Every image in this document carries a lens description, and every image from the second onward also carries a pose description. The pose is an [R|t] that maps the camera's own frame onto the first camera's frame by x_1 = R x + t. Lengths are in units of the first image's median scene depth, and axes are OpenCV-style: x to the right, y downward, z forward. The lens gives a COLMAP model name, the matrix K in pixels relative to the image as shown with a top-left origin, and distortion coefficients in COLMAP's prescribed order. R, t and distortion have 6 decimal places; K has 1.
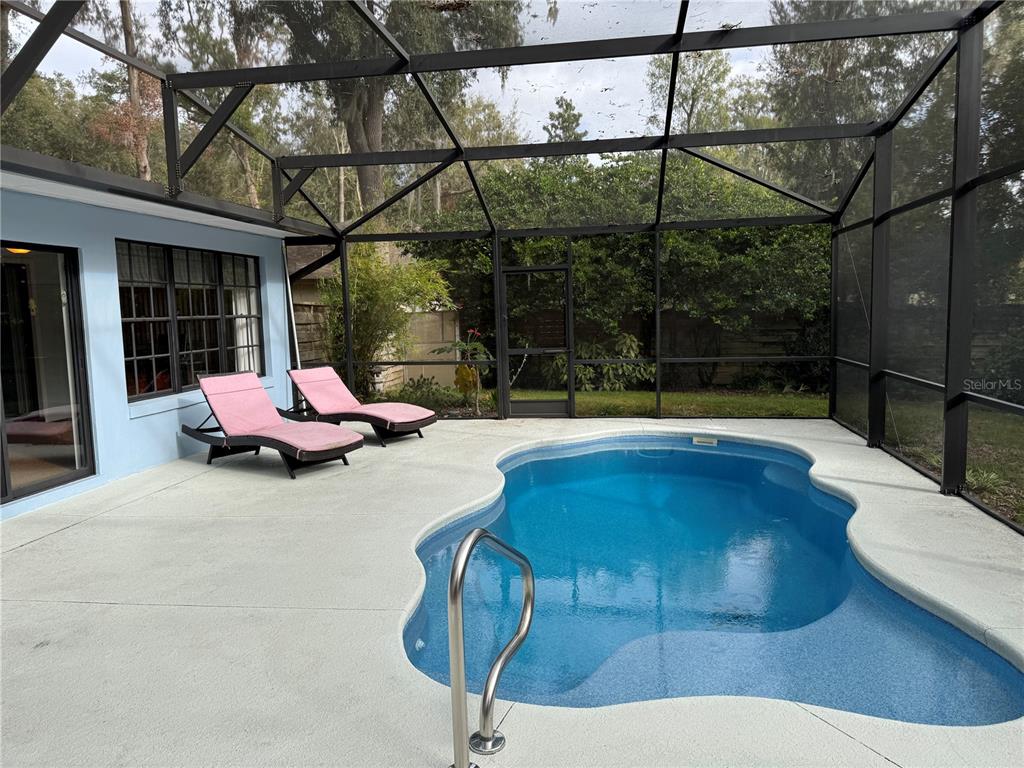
lens RADIAL K [[720.7, 0, 530.3], [0, 720.7, 372.5], [0, 0, 1]] dist [0.067110, -0.088779]
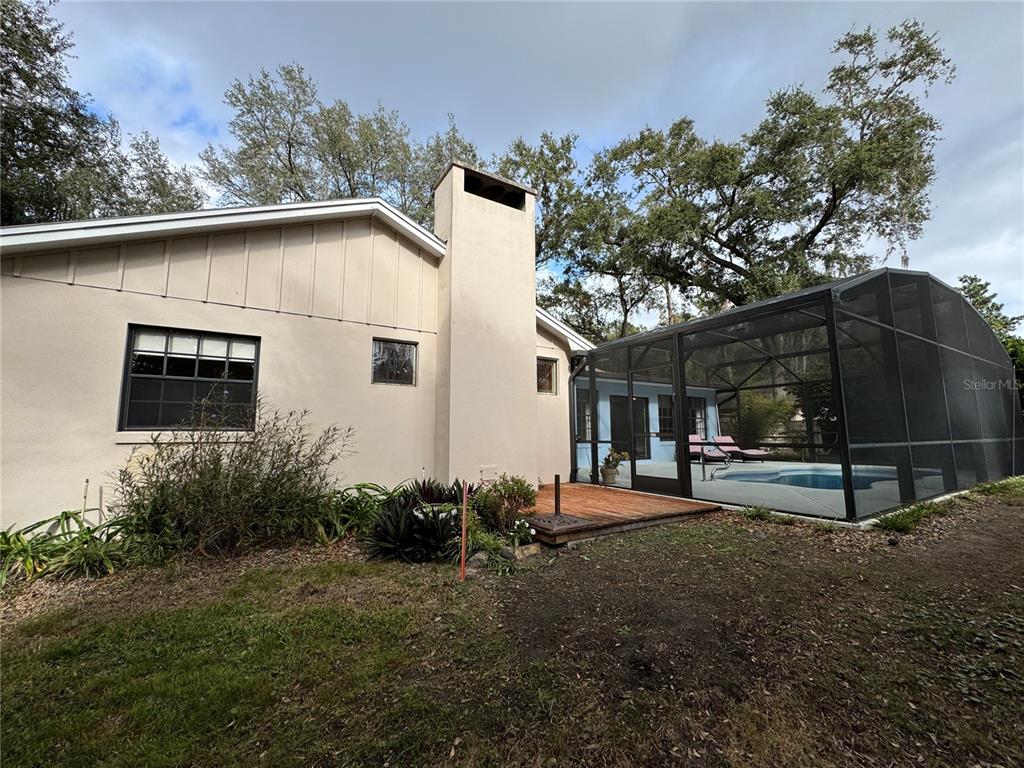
lens RADIAL K [[408.5, 0, 508.1], [0, 408.5, 382.5], [0, 0, 1]] dist [0.001792, 0.000025]
pose [[0.636929, -0.075156, -0.767251, 0.433920], [-0.082132, 0.982957, -0.164466, 0.127904], [0.766535, 0.167769, 0.619901, -0.700556]]
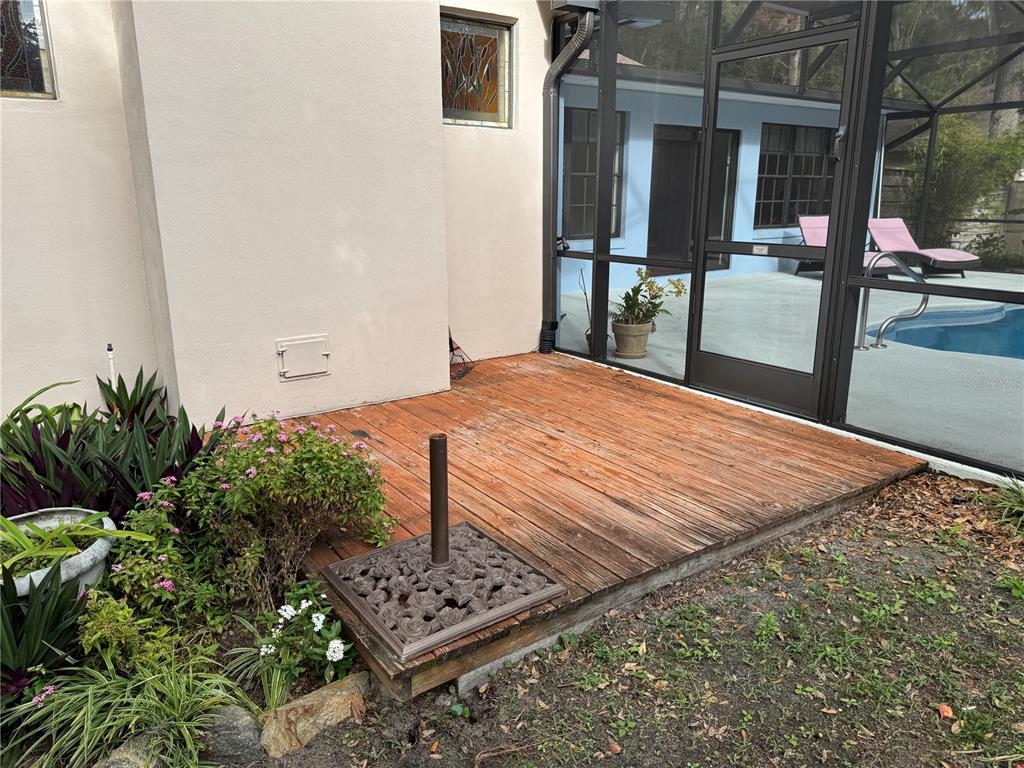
lens RADIAL K [[720.7, 0, 508.3], [0, 720.7, 374.7], [0, 0, 1]] dist [0.067110, -0.088779]
pose [[0.677101, 0.201080, -0.707885, 0.244642], [-0.082199, 0.976590, 0.198783, 0.070019], [0.731285, -0.076408, 0.677779, -0.440227]]
